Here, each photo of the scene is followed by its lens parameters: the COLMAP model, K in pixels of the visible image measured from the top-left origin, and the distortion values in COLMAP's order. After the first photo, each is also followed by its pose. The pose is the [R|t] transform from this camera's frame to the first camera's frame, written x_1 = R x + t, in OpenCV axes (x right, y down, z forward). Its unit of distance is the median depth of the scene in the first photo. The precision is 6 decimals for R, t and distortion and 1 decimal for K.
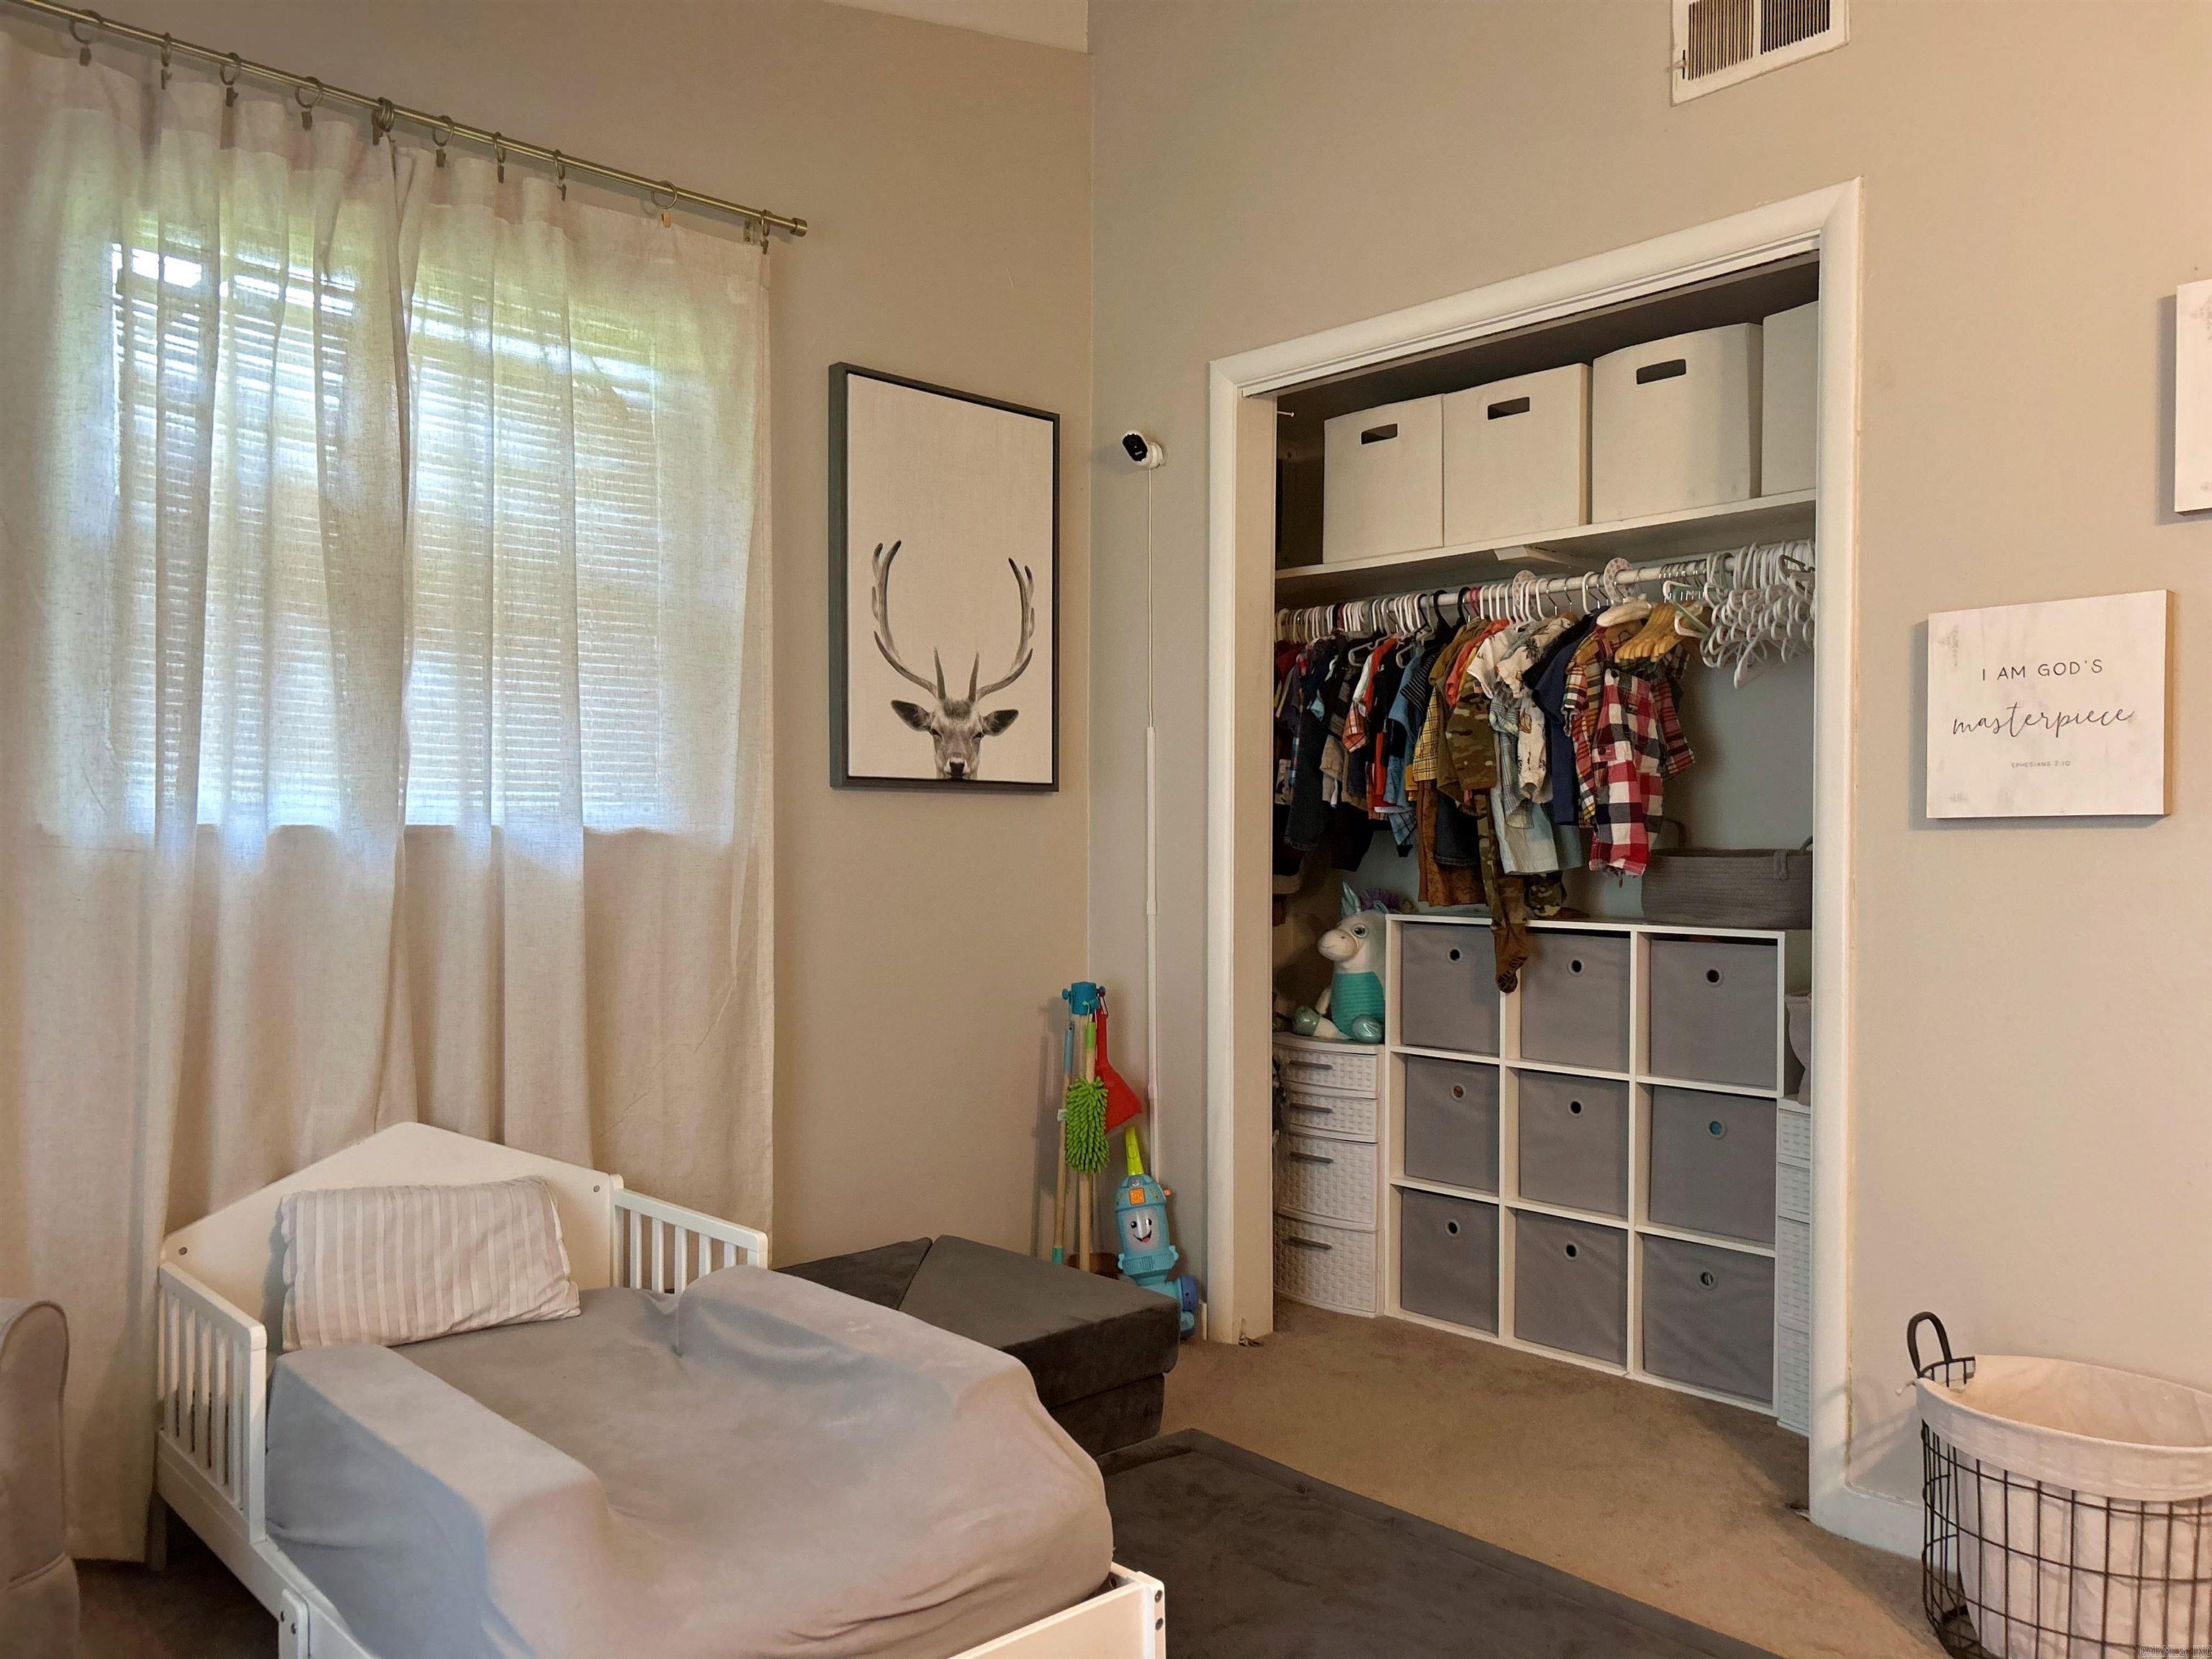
lens RADIAL K [[1681.9, 0, 1095.9], [0, 1681.9, 840.0], [0, 0, 1]] dist [0.030400, -0.025030]
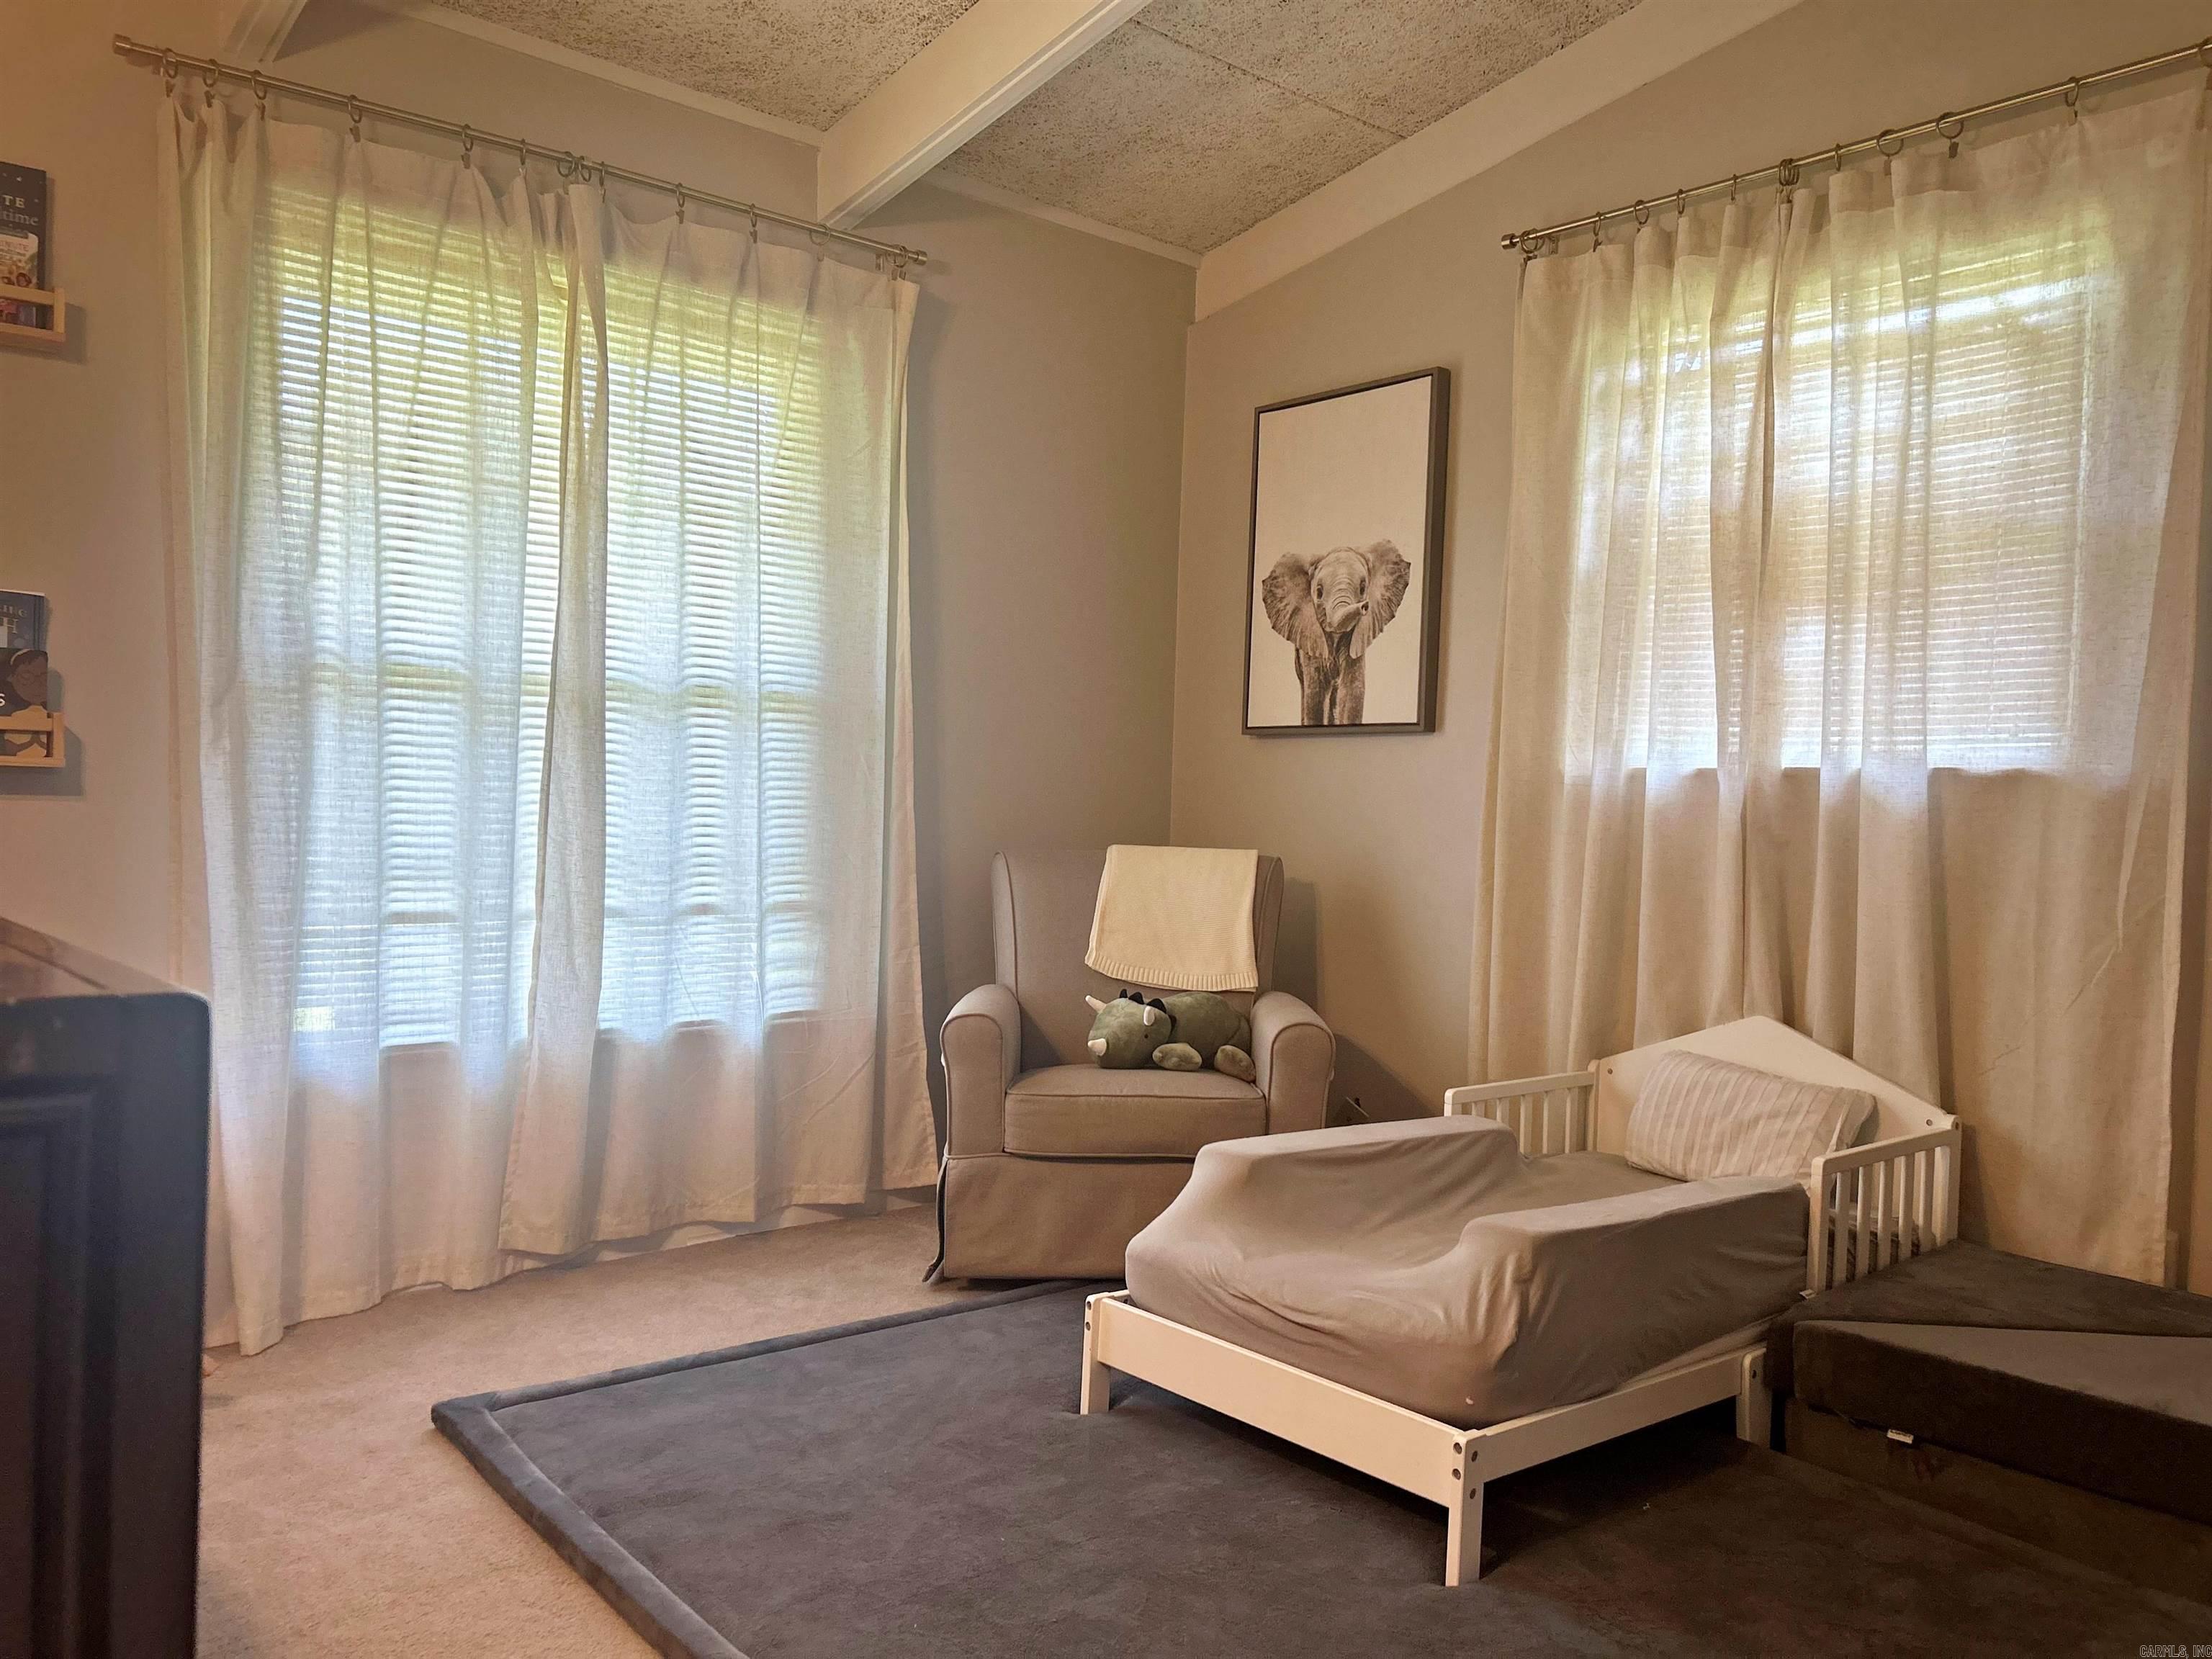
lens RADIAL K [[1681.9, 0, 1095.9], [0, 1681.9, 840.0], [0, 0, 1]] dist [0.030400, -0.025030]
pose [[-0.047096, 0.010709, -0.998833, 0.753191], [-0.032951, 0.999382, 0.012268, 0.040179], [0.998347, 0.033491, -0.046714, 0.549361]]
